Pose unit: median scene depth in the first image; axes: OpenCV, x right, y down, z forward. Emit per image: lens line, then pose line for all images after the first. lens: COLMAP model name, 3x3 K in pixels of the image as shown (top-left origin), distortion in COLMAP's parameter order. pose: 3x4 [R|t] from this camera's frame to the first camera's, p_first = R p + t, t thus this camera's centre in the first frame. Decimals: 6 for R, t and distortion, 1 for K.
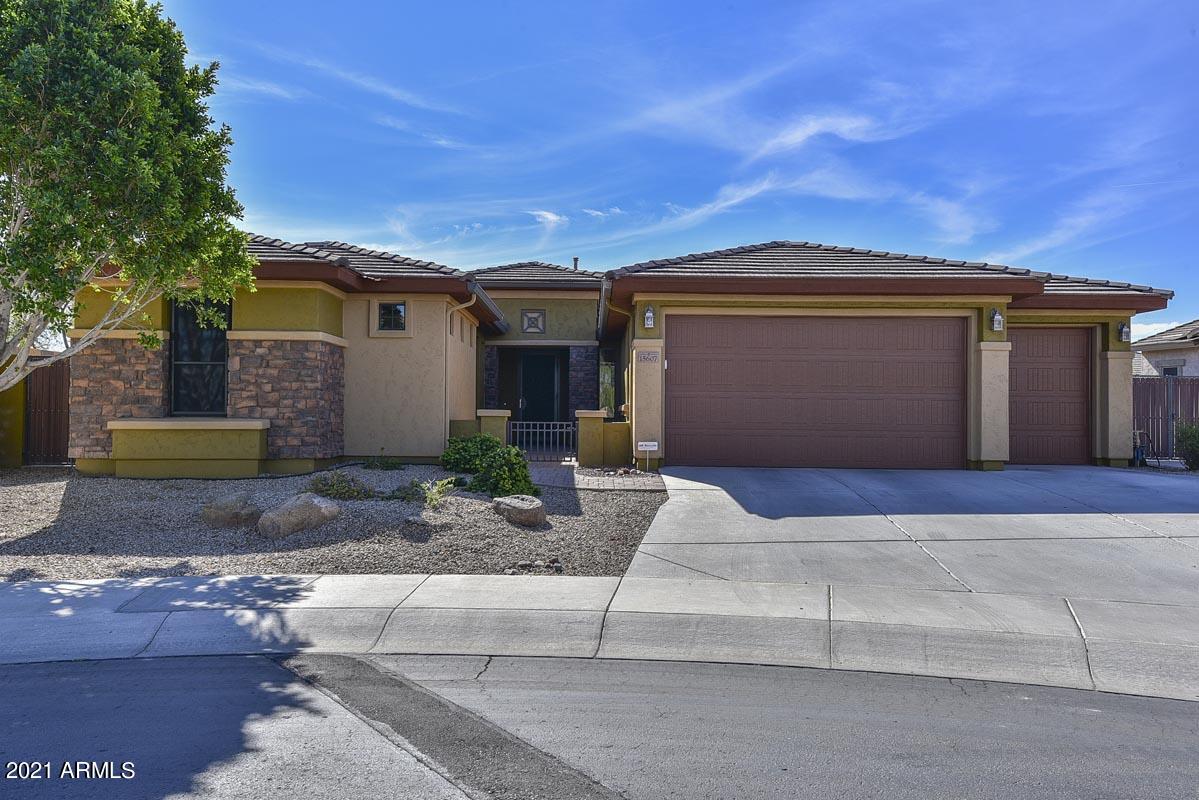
lens RADIAL K [[971.1, 0, 599.5], [0, 971.1, 400.0], [0, 0, 1]] dist [0.073434, 0.005570]
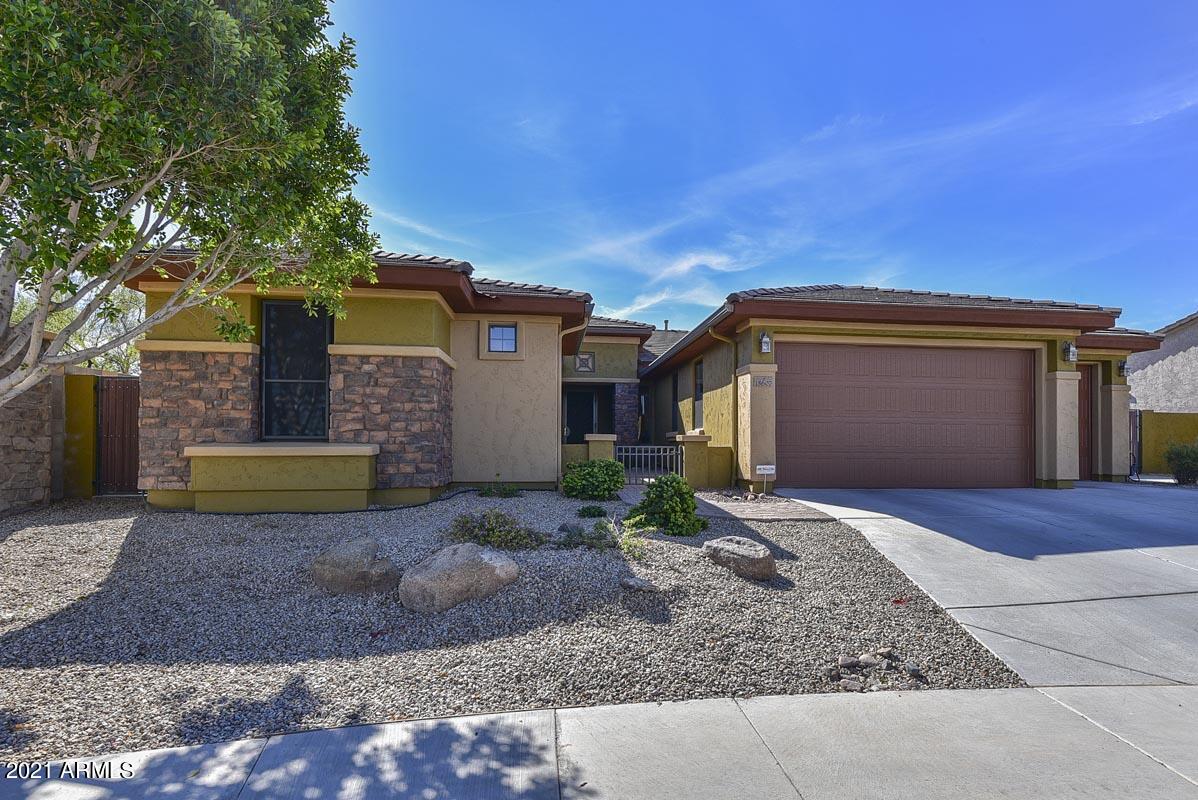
lens RADIAL K [[602.1, 0, 639.7], [0, 602.1, 438.0], [0, 0, 1]] dist [-0.002520, -0.002462]
pose [[0.987570, -0.002897, 0.157152, -0.187080], [0.001797, 0.999973, 0.007139, 0.010630], [-0.157169, -0.006768, 0.987549, 0.418132]]
